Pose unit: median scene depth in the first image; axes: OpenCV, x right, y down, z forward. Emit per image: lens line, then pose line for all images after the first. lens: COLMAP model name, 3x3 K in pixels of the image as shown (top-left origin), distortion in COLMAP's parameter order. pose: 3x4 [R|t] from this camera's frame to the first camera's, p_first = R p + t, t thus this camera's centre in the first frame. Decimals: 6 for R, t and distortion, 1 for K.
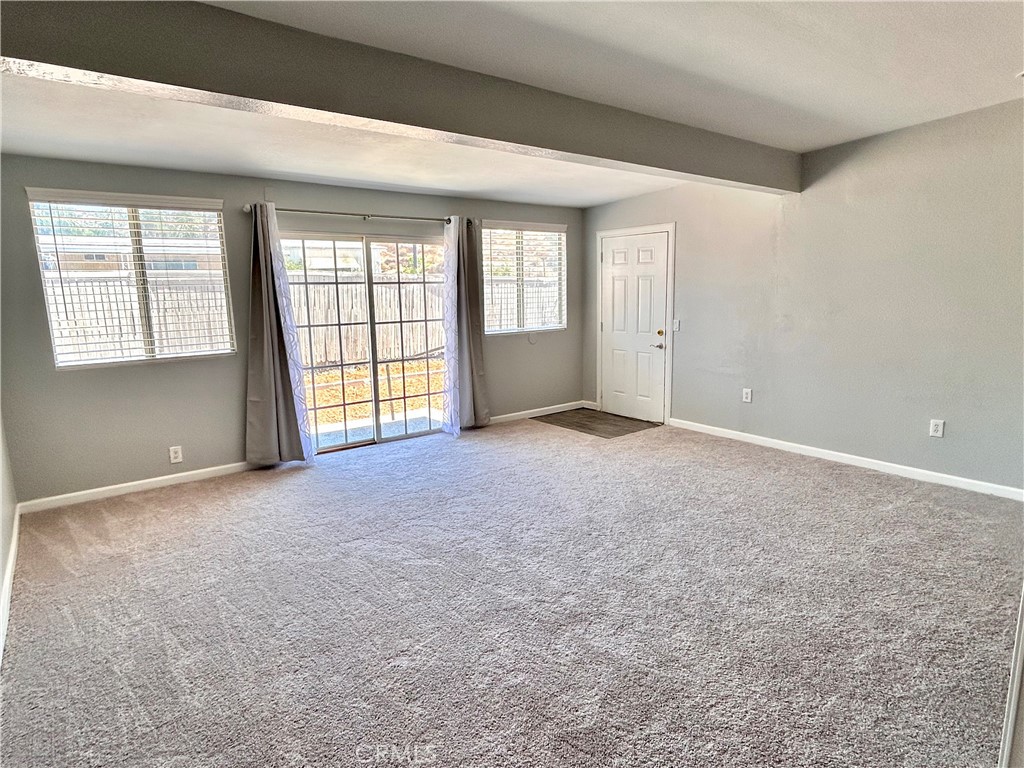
lens RADIAL K [[584.8, 0, 506.1], [0, 584.8, 383.3], [0, 0, 1]] dist [-0.000719, -0.000483]
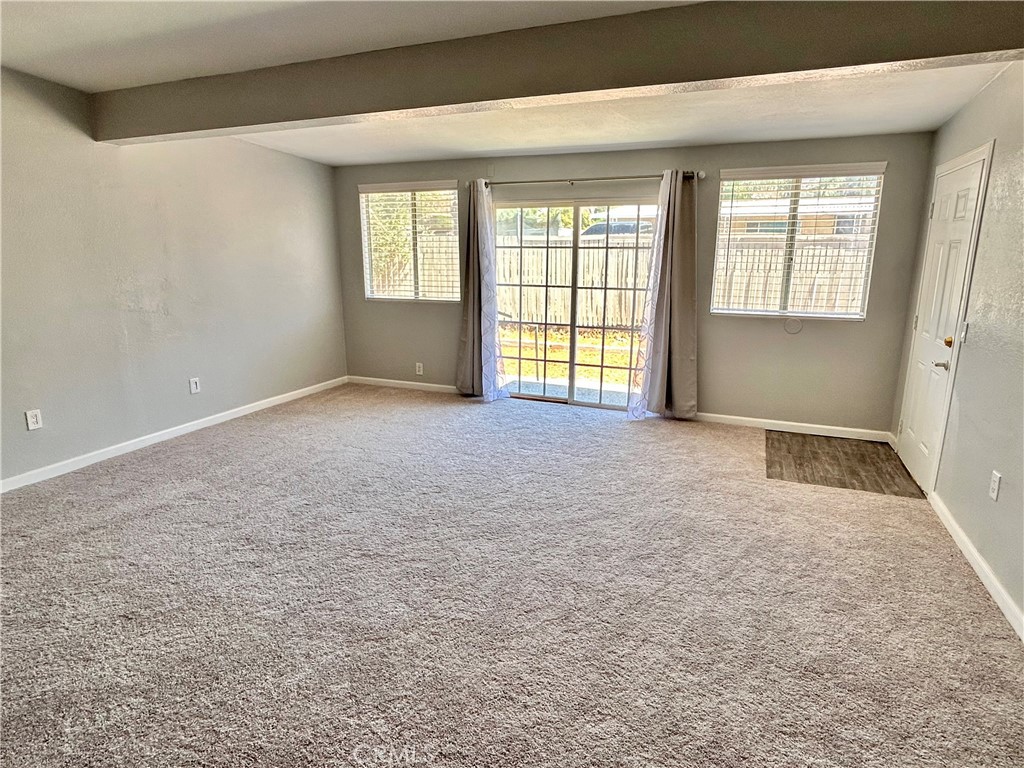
lens RADIAL K [[584.8, 0, 506.9], [0, 584.8, 384.6], [0, 0, 1]] dist [-0.000719, -0.000483]
pose [[0.493621, 0.213214, -0.843136, 0.594307], [-0.153625, 0.975613, 0.156774, -0.076650], [0.856001, 0.052140, 0.514338, 0.371487]]
